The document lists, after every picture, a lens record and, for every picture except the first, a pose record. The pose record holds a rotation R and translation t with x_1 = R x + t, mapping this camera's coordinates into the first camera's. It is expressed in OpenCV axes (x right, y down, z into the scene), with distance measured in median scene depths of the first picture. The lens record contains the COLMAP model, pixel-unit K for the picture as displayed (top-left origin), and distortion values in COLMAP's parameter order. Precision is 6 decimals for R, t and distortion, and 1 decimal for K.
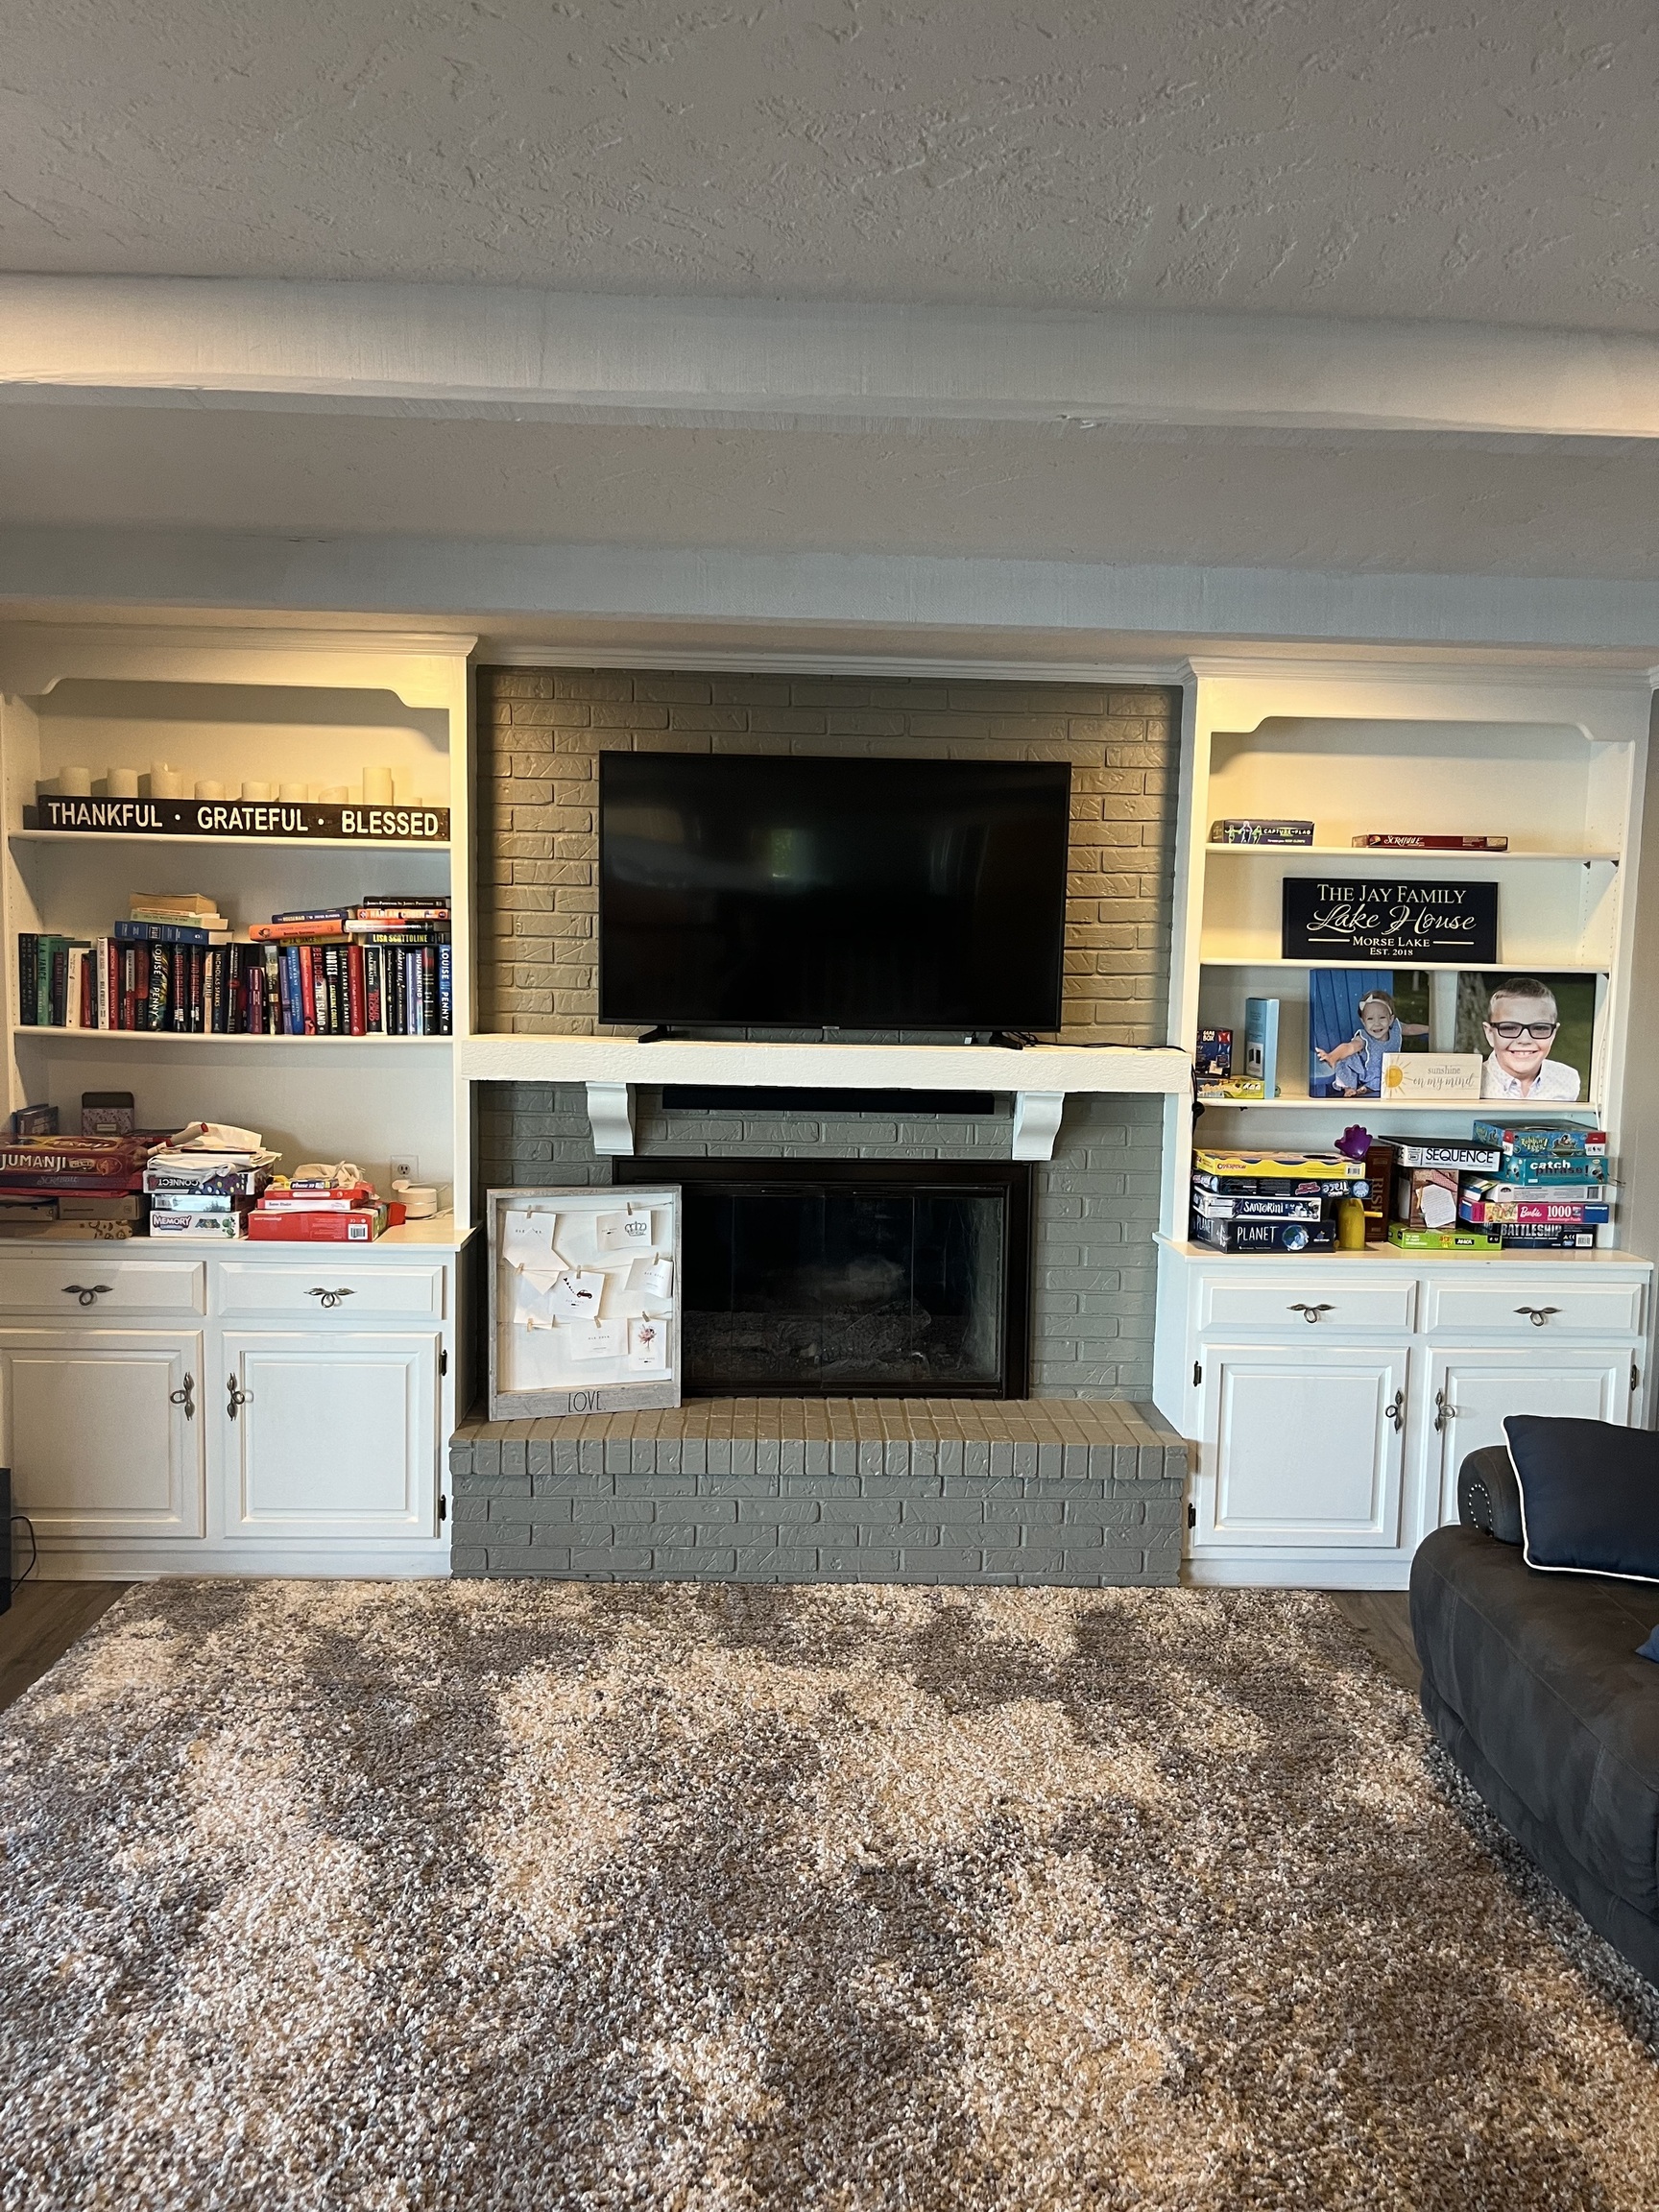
lens RADIAL K [[1676.5, 0, 837.0], [0, 1676.5, 1117.6], [0, 0, 1]] dist [0.044150, -0.047366]
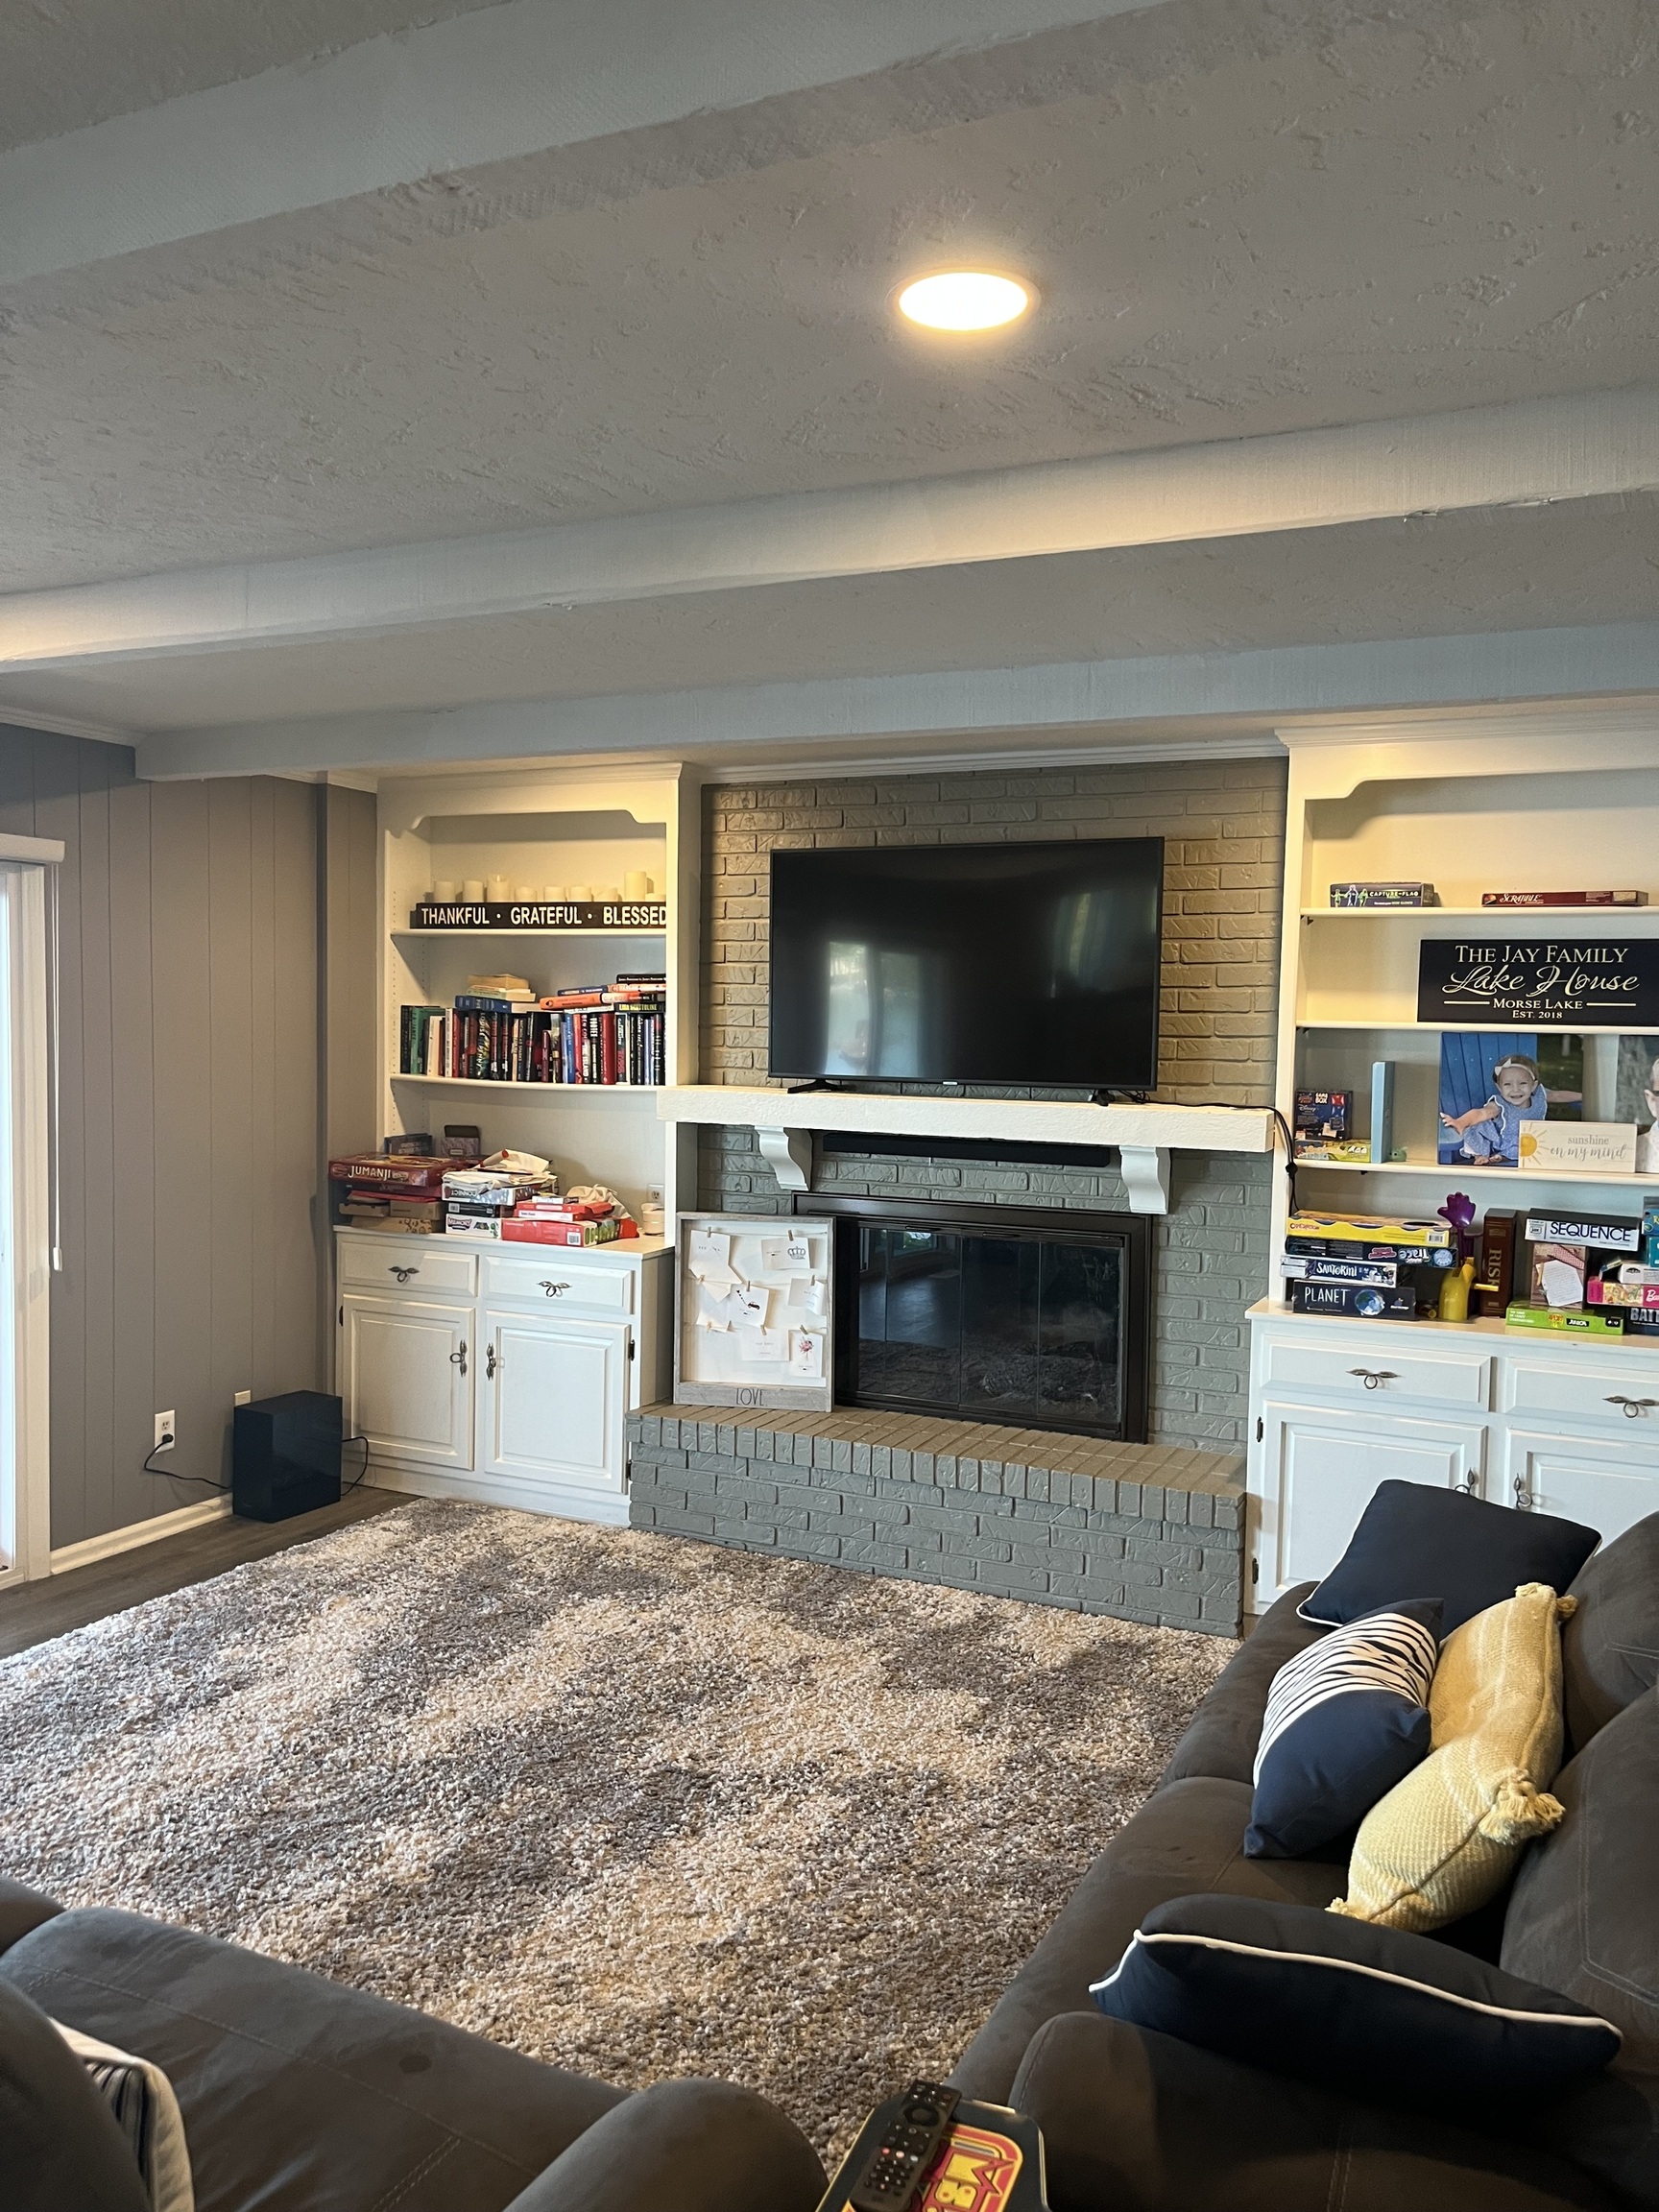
lens RADIAL K [[1676.5, 0, 837.0], [0, 1676.5, 1117.6], [0, 0, 1]] dist [0.044150, -0.047366]
pose [[0.885844, 0.023749, -0.463376, 0.448039], [-0.045729, 0.998296, -0.036256, 0.013117], [0.461725, 0.053307, 0.885420, -0.024494]]
